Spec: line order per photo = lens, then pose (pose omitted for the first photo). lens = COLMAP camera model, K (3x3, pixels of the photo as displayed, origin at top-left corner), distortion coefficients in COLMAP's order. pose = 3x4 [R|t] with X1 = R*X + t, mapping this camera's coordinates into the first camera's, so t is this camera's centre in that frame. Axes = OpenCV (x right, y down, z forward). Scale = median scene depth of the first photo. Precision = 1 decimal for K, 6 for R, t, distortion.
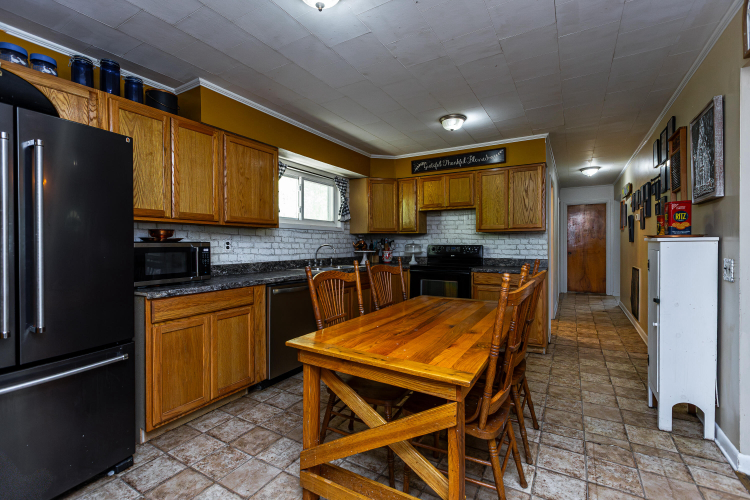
lens RADIAL K [[331.6, 0, 375.2], [0, 331.6, 245.9], [0, 0, 1]] dist [0.000188, -0.000026]
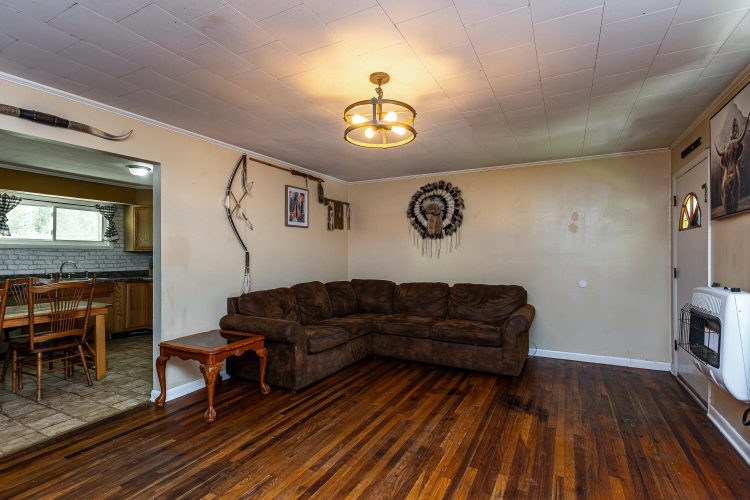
lens RADIAL K [[350.1, 0, 384.1], [0, 350.1, 252.1], [0, 0, 1]] dist [-0.000310, -0.000324]
pose [[0.998047, 0.003478, 0.062376, 0.875934], [-0.002642, 0.999906, -0.013474, -0.021554], [-0.062417, 0.013283, 0.997962, -0.348259]]
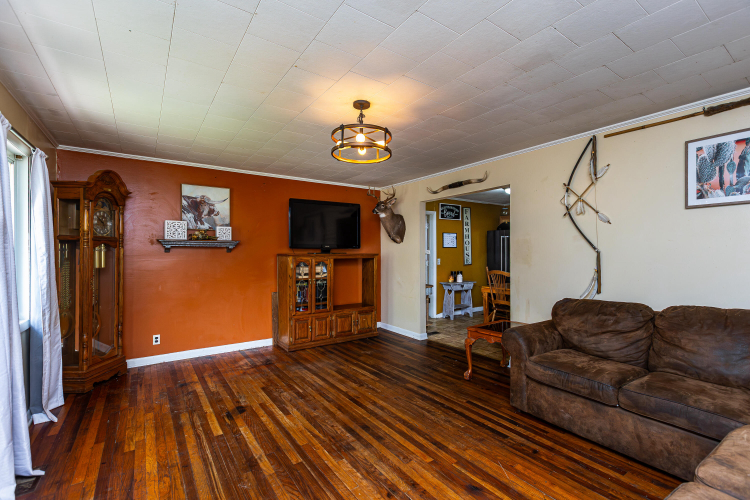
lens RADIAL K [[338.9, 0, 384.6], [0, 338.9, 250.2], [0, 0, 1]] dist [0.000523, 0.000059]
pose [[-0.394231, 0.000176, -0.919012, 1.433529], [-0.004189, 0.999989, 0.001989, -0.035419], [0.919002, 0.004634, -0.394226, 0.444394]]
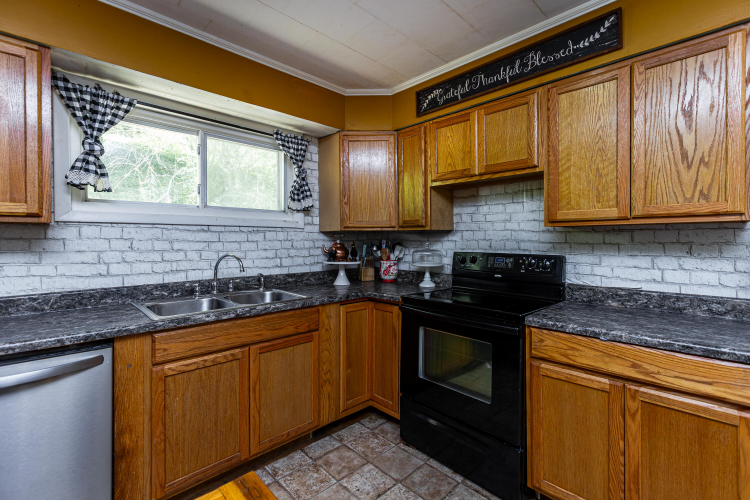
lens RADIAL K [[337.2, 0, 379.6], [0, 337.2, 241.0], [0, 0, 1]] dist [0.001224, 0.000277]
pose [[0.969980, 0.000715, -0.243184, 0.195593], [-0.001189, 0.999998, -0.001802, -0.021693], [0.243182, 0.002037, 0.969979, 0.502380]]
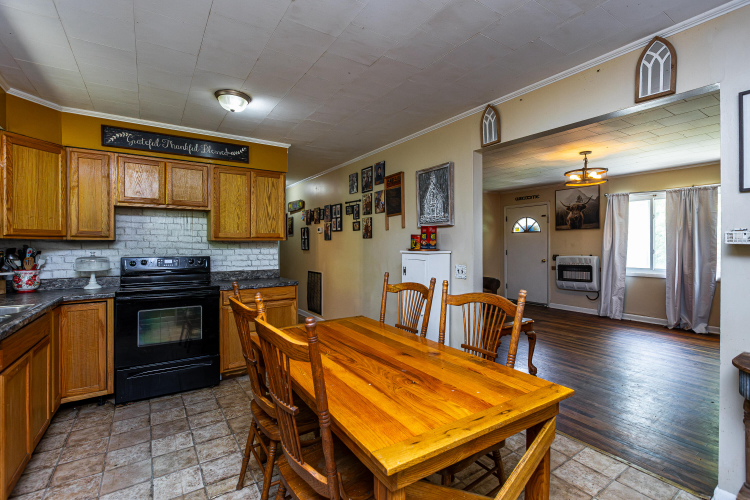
lens RADIAL K [[346.2, 0, 364.6], [0, 346.2, 248.0], [0, 0, 1]] dist [0.017004, 0.000107]
pose [[0.451034, -0.005113, 0.892492, -0.274807], [0.009488, 0.999955, 0.000934, -0.020407], [-0.892456, 0.008046, 0.451062, 0.277269]]
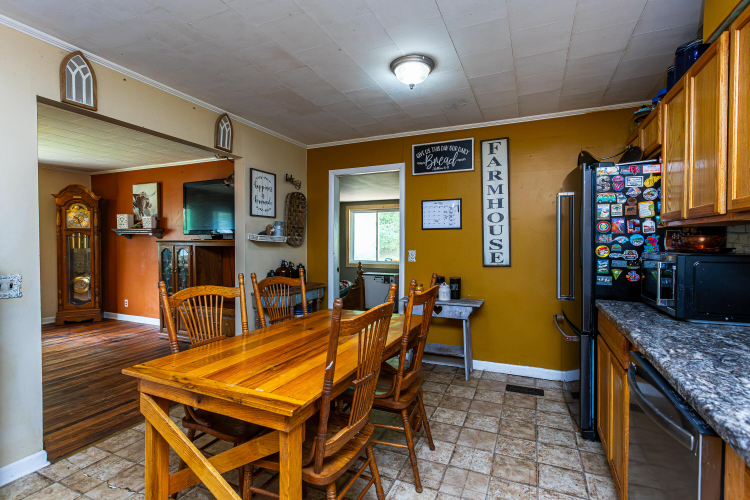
lens RADIAL K [[353.1, 0, 377.8], [0, 353.1, 246.5], [0, 0, 1]] dist [0.000654, 0.000077]
pose [[-0.991986, 0.006763, -0.126166, 0.063924], [0.003611, 0.999676, 0.025200, -0.026103], [0.126295, 0.024543, -0.991689, 0.919231]]
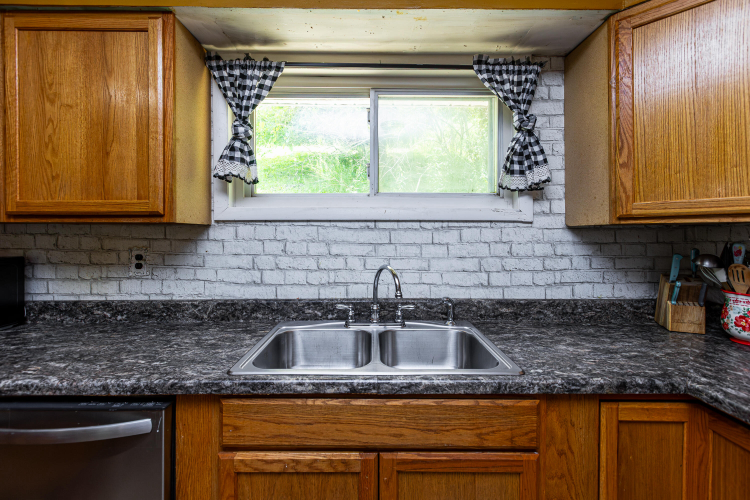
lens RADIAL K [[335.8, 0, 374.1], [0, 335.8, 236.0], [0, 0, 1]] dist [0.001413, -0.000092]
pose [[0.526196, 0.004770, -0.850350, 0.116997], [-0.006622, 0.999977, 0.001512, -0.030574], [0.850337, 0.004835, 0.526216, 0.756414]]
